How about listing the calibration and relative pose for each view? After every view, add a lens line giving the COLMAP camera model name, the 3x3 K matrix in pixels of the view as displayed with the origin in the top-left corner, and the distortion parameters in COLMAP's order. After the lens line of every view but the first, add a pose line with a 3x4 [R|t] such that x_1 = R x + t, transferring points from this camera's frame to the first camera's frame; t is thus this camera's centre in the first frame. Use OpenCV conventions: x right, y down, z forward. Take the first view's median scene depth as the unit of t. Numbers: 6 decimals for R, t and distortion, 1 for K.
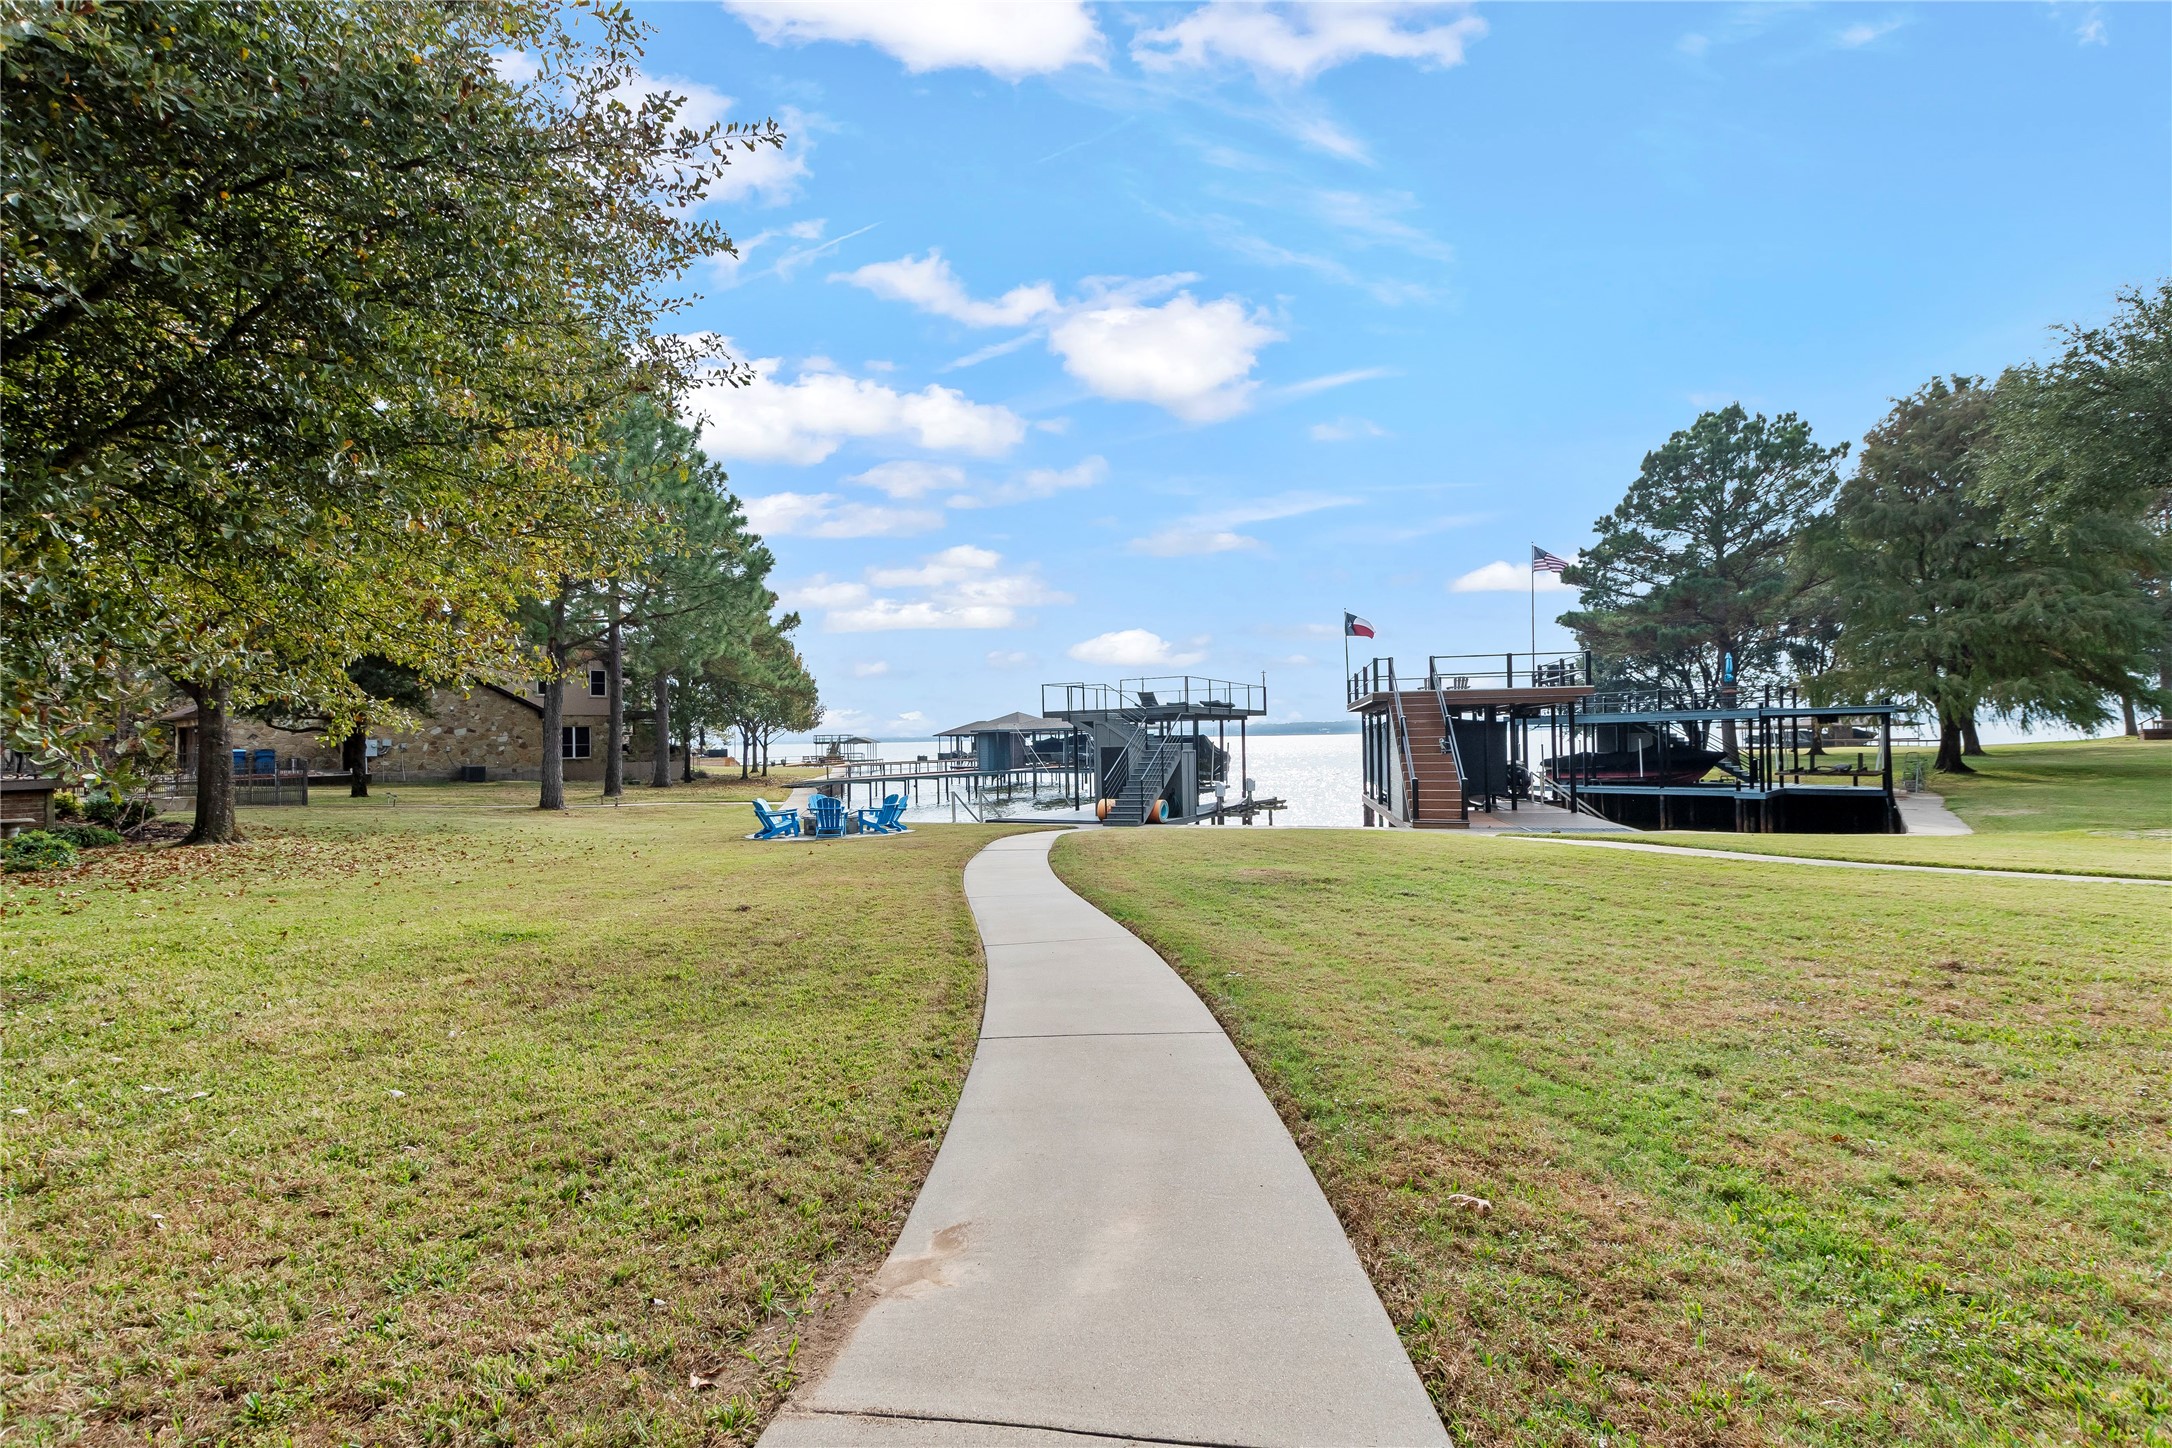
lens RADIAL K [[956.9, 0, 1075.4], [0, 956.9, 738.1], [0, 0, 1]] dist [-0.000467, 0.001122]
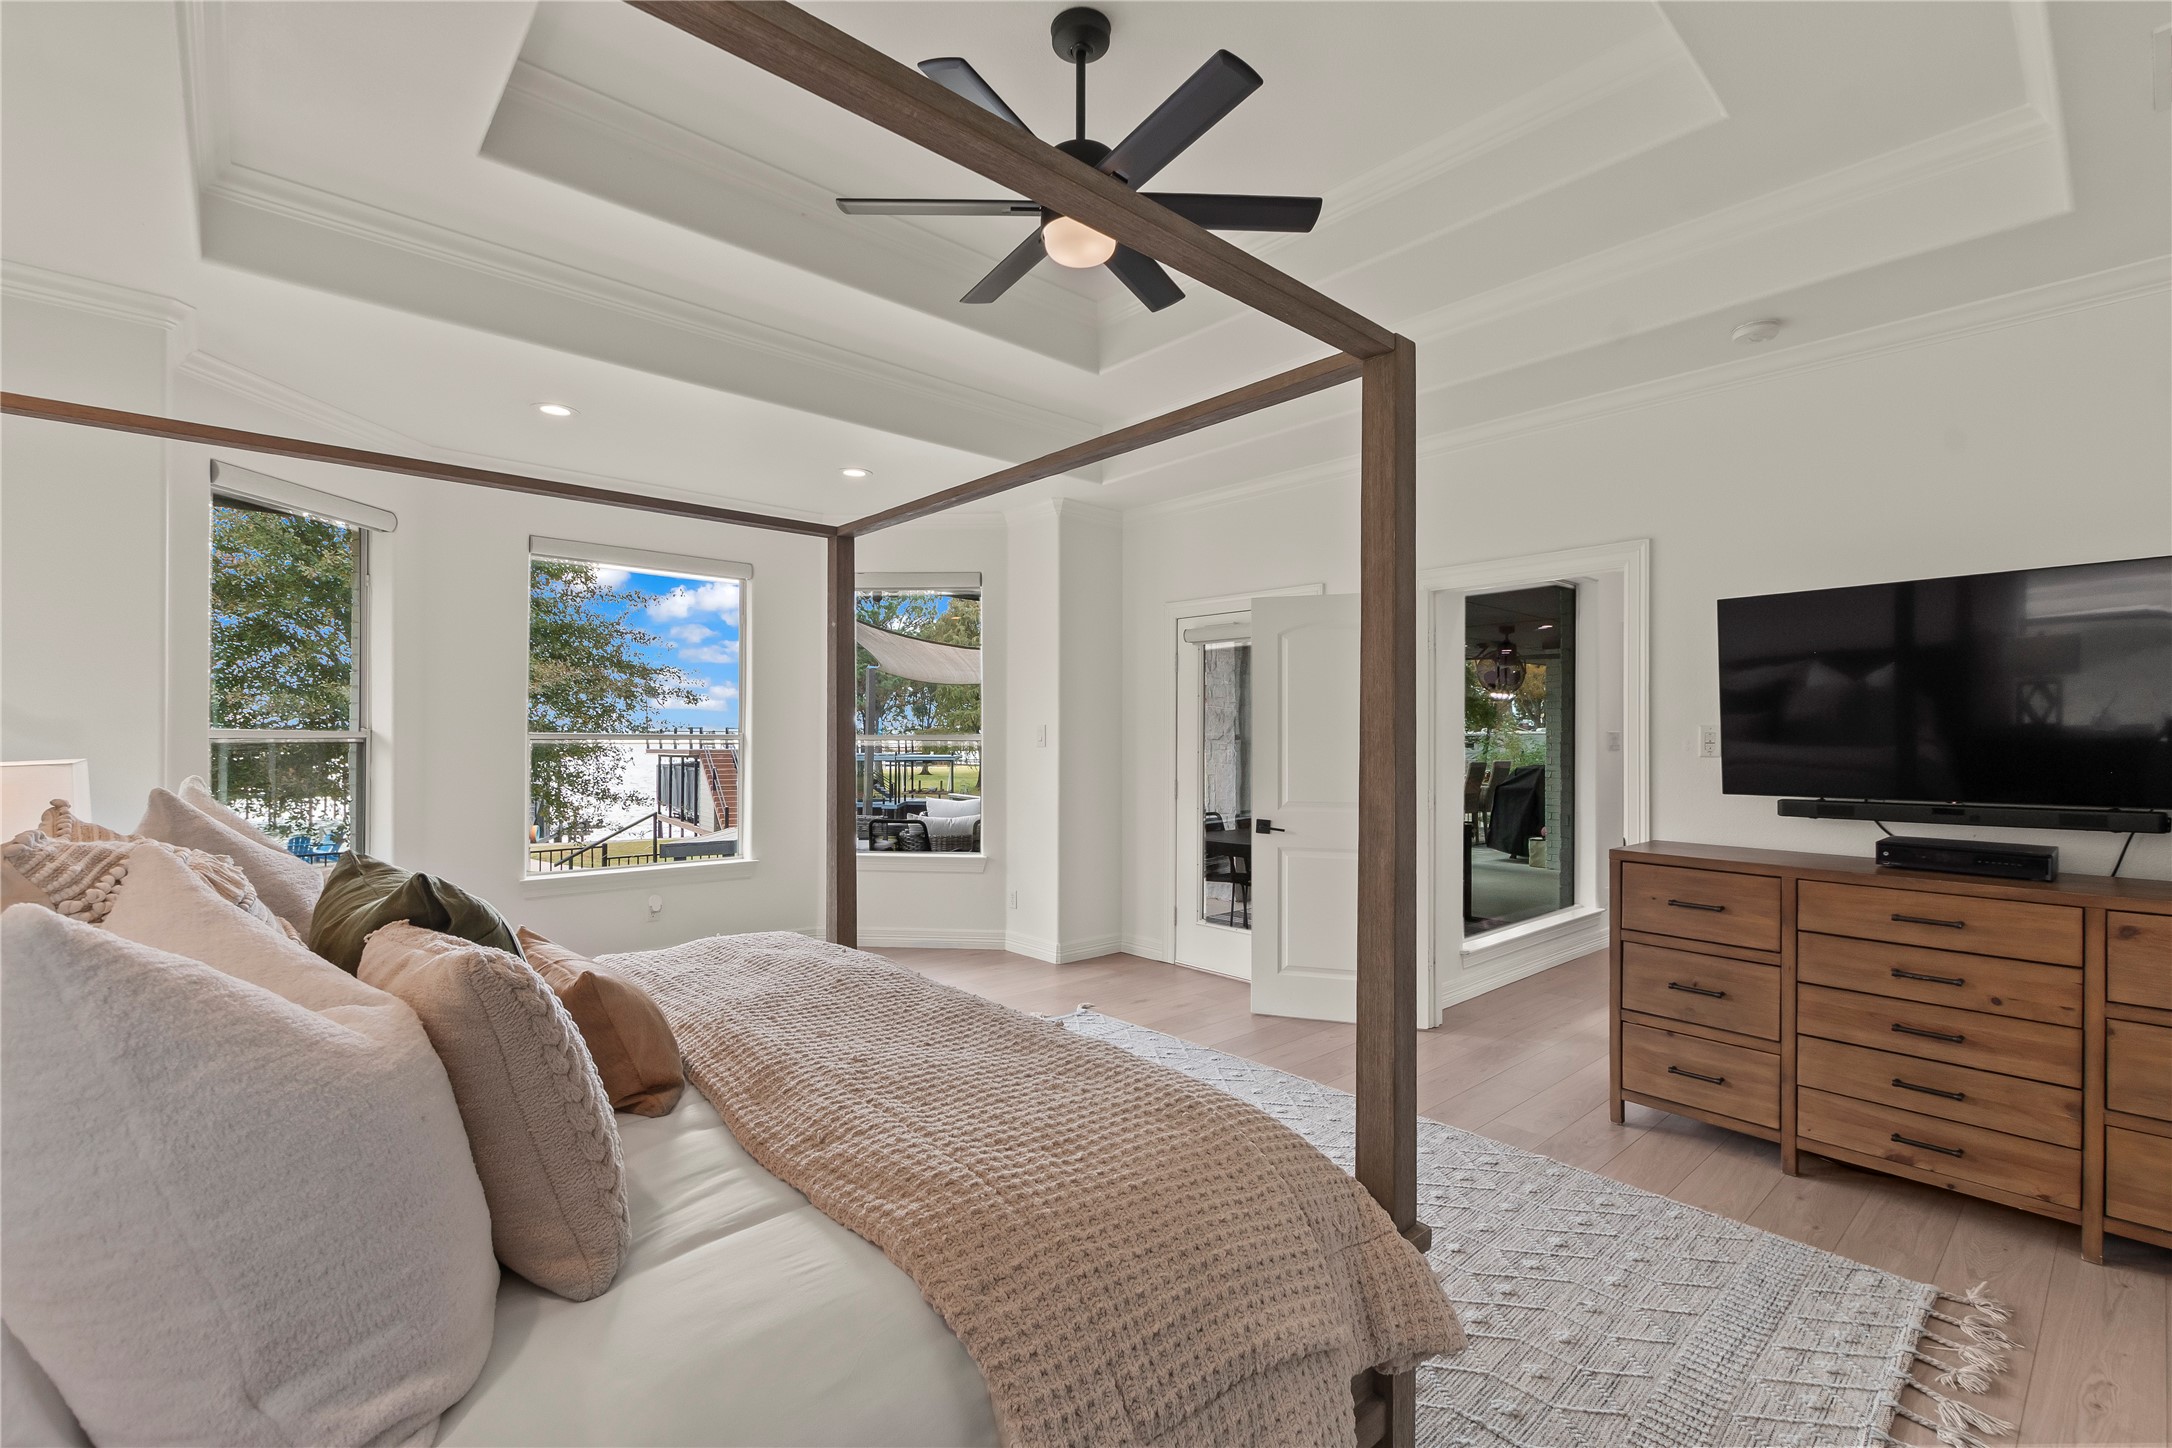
lens RADIAL K [[956.9, 0, 1094.3], [0, 956.9, 731.8], [0, 0, 1]] dist [-0.000467, 0.001122]
pose [[0.675485, 0.026406, 0.736901, -0.294856], [-0.019914, 0.999647, -0.017567, -0.047598], [-0.737105, -0.002808, 0.675772, -0.401622]]
